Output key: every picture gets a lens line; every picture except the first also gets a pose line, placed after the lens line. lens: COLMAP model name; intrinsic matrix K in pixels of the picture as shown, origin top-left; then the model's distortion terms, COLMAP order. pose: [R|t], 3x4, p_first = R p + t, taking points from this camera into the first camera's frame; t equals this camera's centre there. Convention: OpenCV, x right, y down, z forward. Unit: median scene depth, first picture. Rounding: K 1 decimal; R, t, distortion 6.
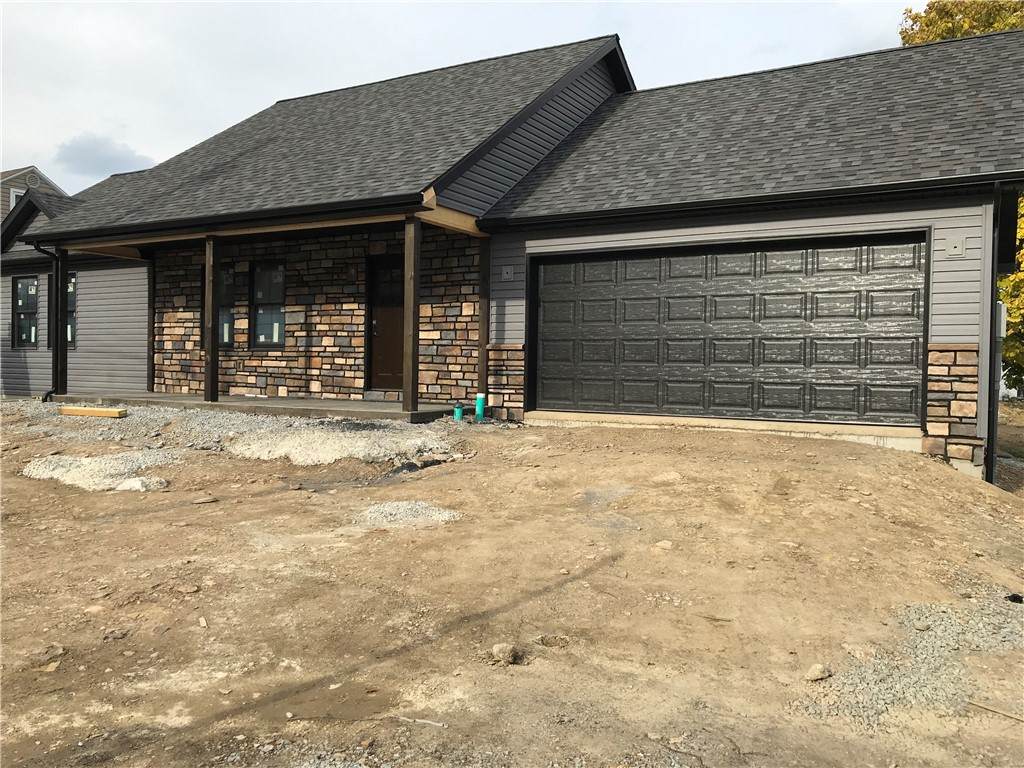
lens RADIAL K [[833.3, 0, 504.7], [0, 833.3, 378.0], [0, 0, 1]] dist [0.080063, -0.157004]
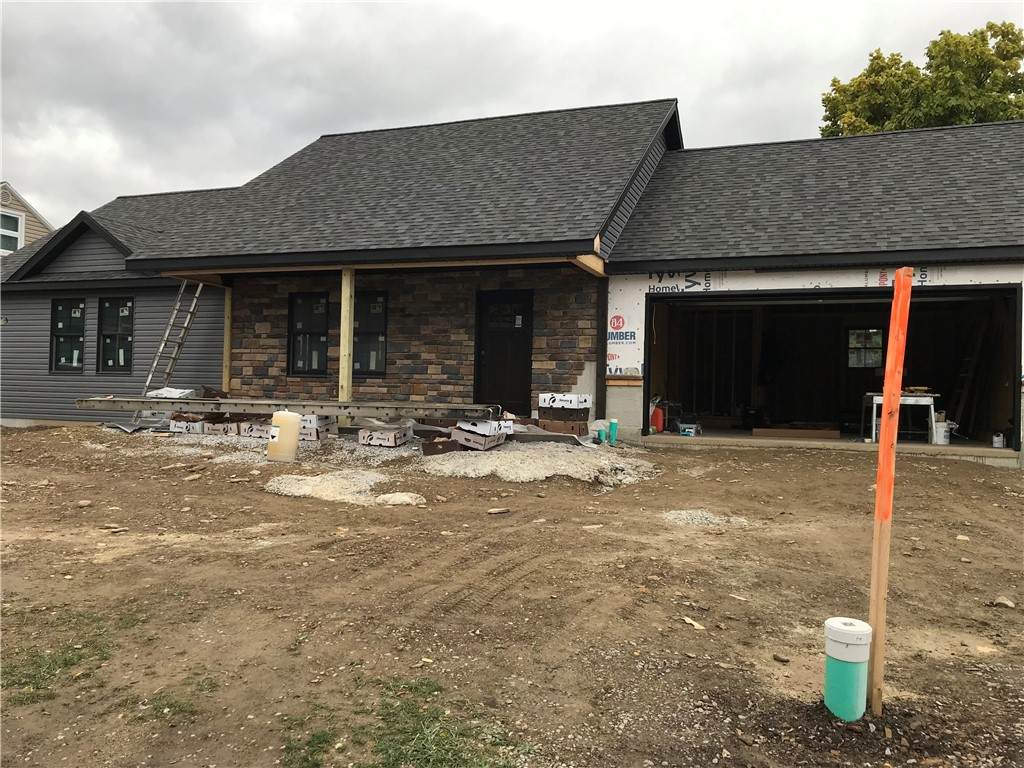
lens RADIAL K [[833.3, 0, 504.7], [0, 833.3, 378.0], [0, 0, 1]] dist [0.080063, -0.157004]
pose [[0.987515, 0.012165, 0.157057, -0.294016], [-0.006815, 0.999379, -0.034560, 0.003039], [-0.157380, 0.033058, 0.986985, -0.061333]]
